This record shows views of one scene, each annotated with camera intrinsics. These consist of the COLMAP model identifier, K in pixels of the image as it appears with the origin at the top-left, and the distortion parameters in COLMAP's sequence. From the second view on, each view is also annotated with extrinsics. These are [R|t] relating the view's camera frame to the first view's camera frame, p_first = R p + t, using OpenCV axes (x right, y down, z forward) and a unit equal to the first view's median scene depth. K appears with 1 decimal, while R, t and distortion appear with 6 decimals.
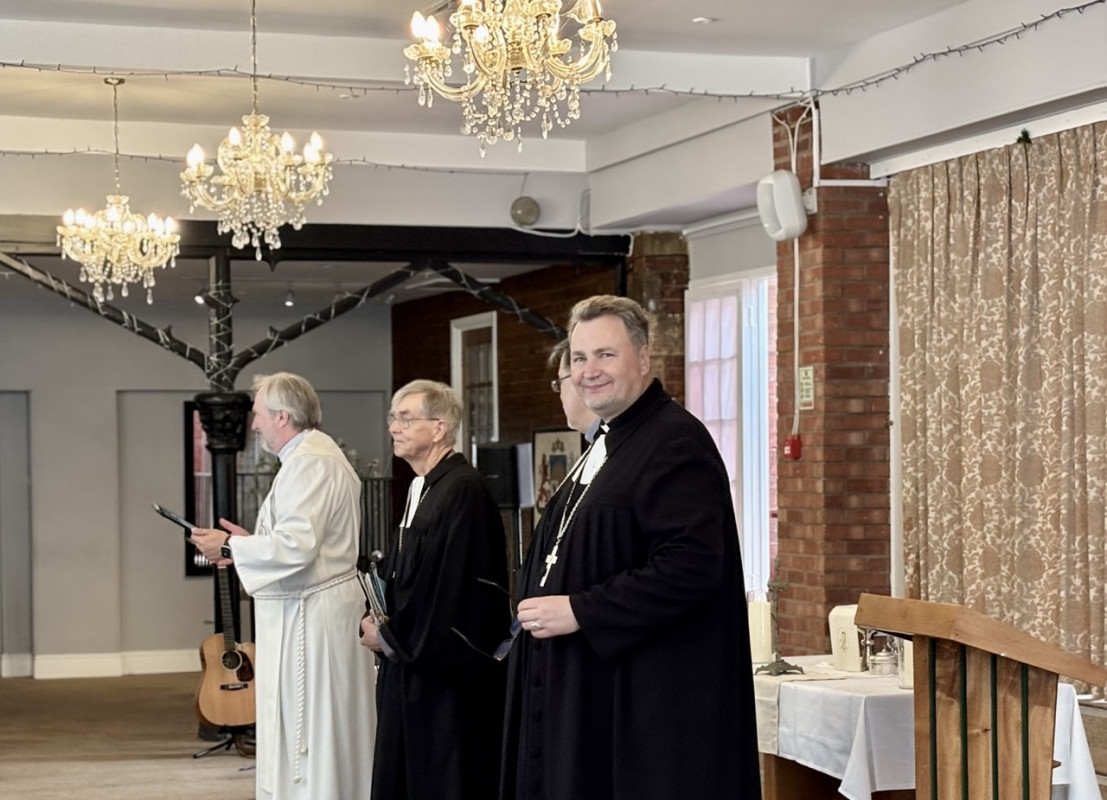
lens RADIAL K [[2524.3, 0, 496.9], [0, 2524.3, 547.9], [0, 0, 1]] dist [0.165874, 0.000000]
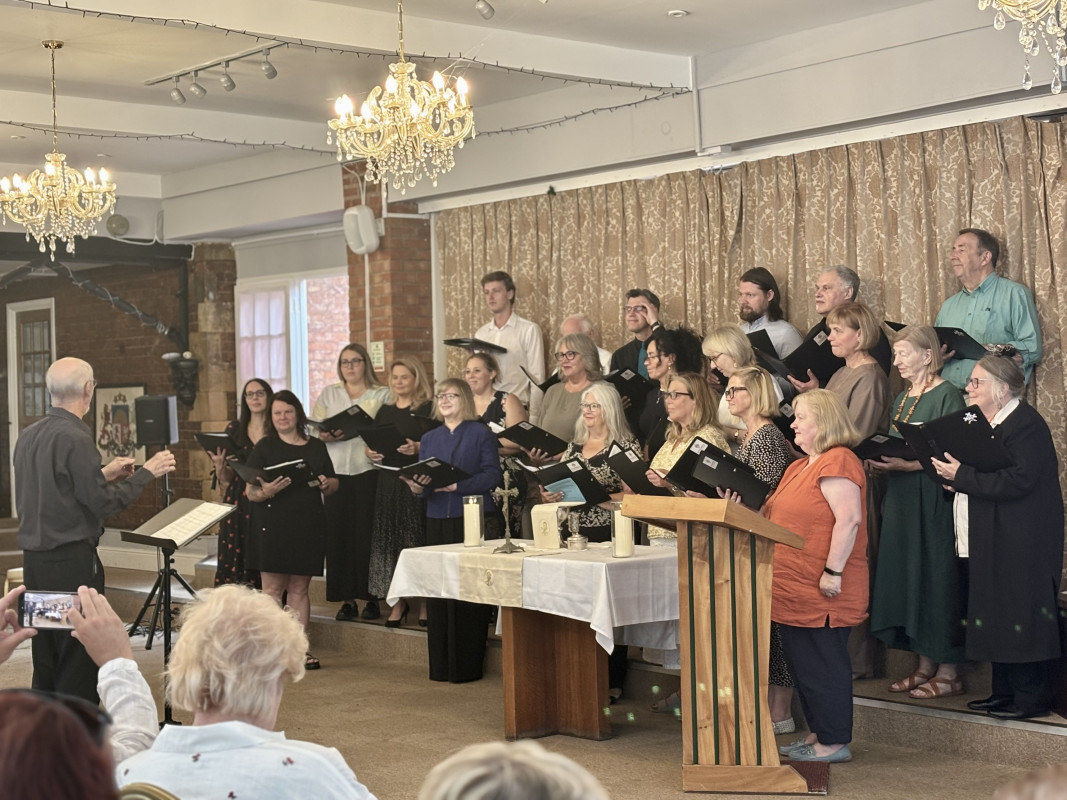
lens RADIAL K [[1837.0, 0, 532.3], [0, 1837.0, 408.0], [0, 0, 1]] dist [0.124350, 0.000000]
pose [[0.931784, -0.009939, 0.362878, -0.171451], [0.022206, 0.999314, -0.029649, -0.001239], [-0.362334, 0.035685, 0.931365, 0.000146]]
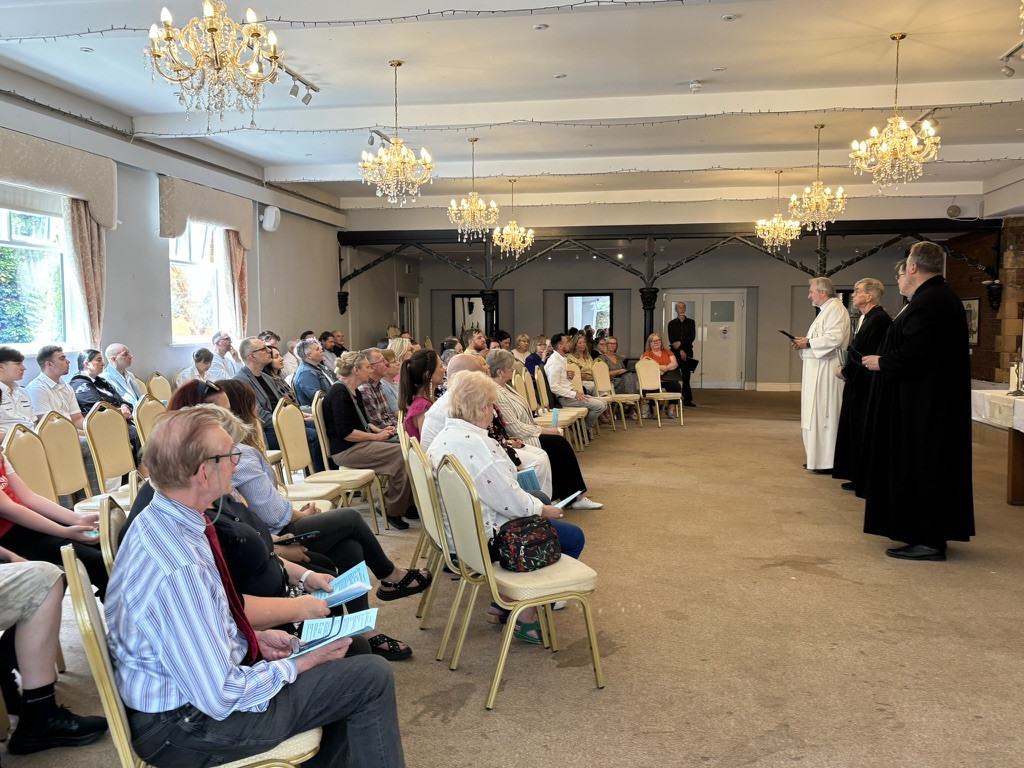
lens RADIAL K [[918.5, 0, 503.4], [0, 918.5, 383.8], [0, 0, 1]] dist [0.065955, -0.062587]
pose [[0.886009, 0.040549, -0.461892, 0.058031], [-0.021890, 0.998716, 0.045685, 0.005666], [0.463151, -0.030366, 0.885759, -0.027975]]
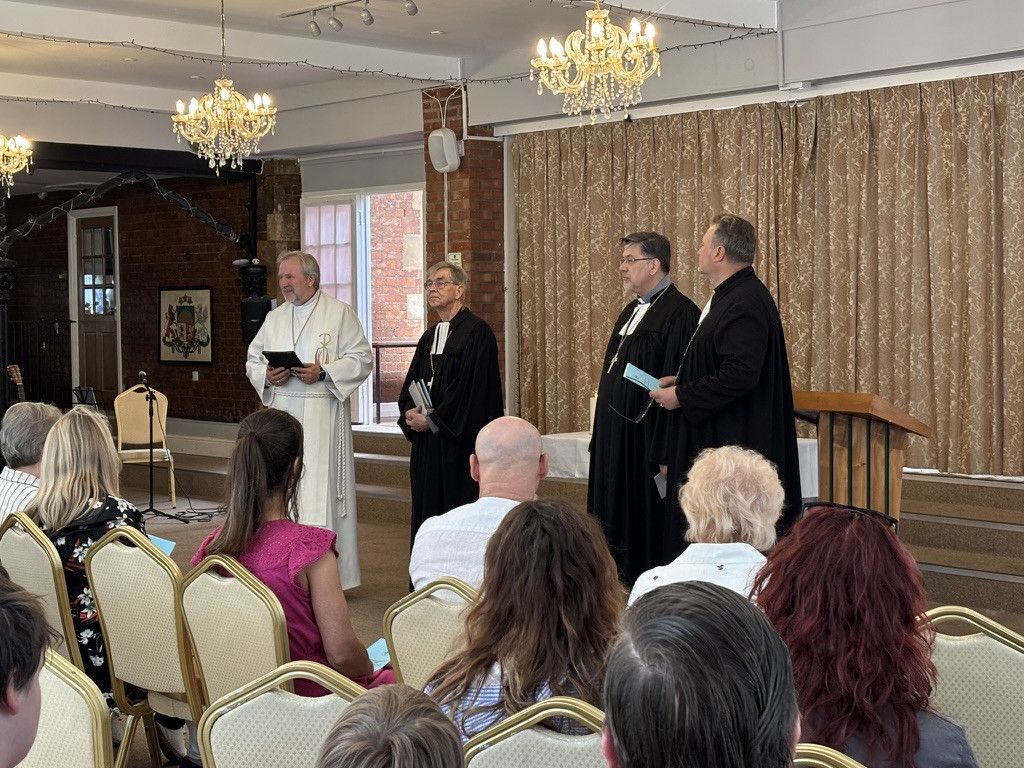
lens RADIAL K [[1736.4, 0, 497.3], [0, 1736.4, 388.4], [0, 0, 1]] dist [0.114213, 0.000000]
pose [[0.918572, -0.013038, 0.395040, -0.281373], [0.008833, 0.999883, 0.012462, 0.000558], [-0.395156, -0.007958, 0.918580, -0.012885]]
